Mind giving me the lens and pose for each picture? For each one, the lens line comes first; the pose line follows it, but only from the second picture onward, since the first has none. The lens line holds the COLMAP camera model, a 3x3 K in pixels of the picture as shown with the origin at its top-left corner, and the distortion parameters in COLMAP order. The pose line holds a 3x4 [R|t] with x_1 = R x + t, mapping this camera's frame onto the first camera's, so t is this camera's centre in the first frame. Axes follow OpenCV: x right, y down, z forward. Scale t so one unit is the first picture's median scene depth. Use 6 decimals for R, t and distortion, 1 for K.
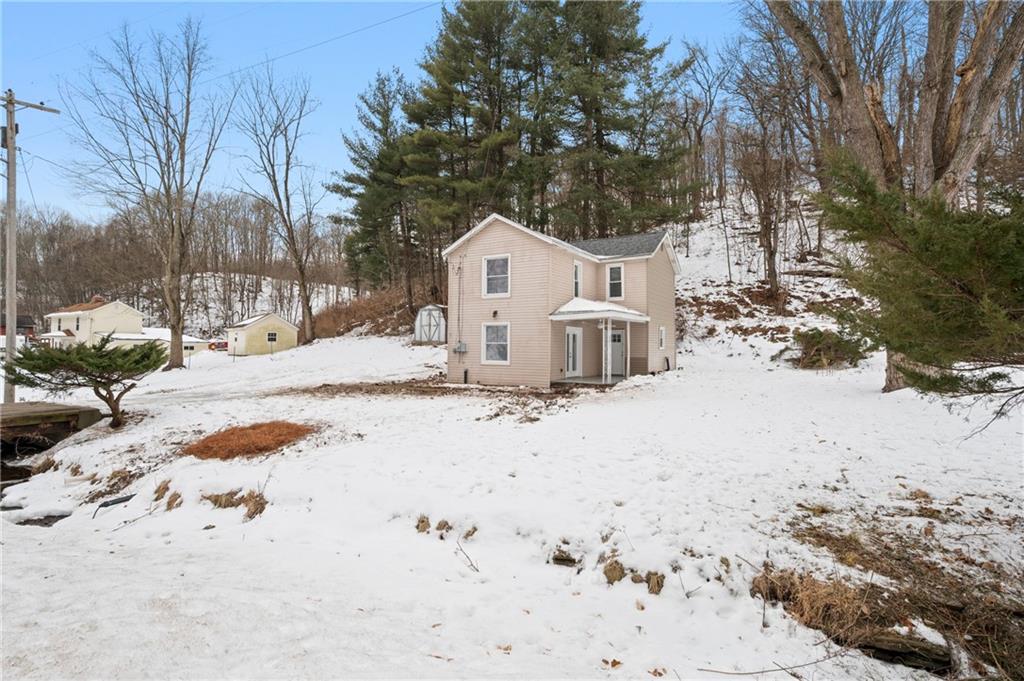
lens RADIAL K [[477.2, 0, 510.7], [0, 477.2, 333.4], [0, 0, 1]] dist [-0.002107, -0.000068]
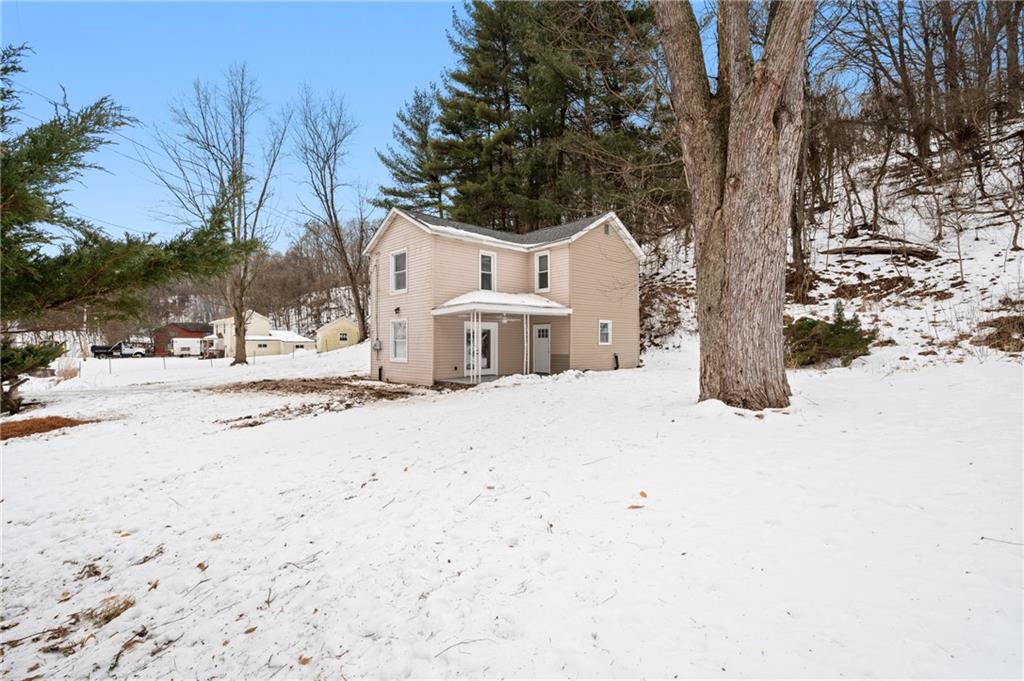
lens RADIAL K [[435.8, 0, 510.1], [0, 435.8, 346.9], [0, 0, 1]] dist [-0.000307, 0.000755]
pose [[0.963339, -0.006329, -0.268211, 0.283783], [0.015652, 0.999345, 0.032634, 0.005697], [0.267828, -0.035636, 0.962807, 0.128795]]
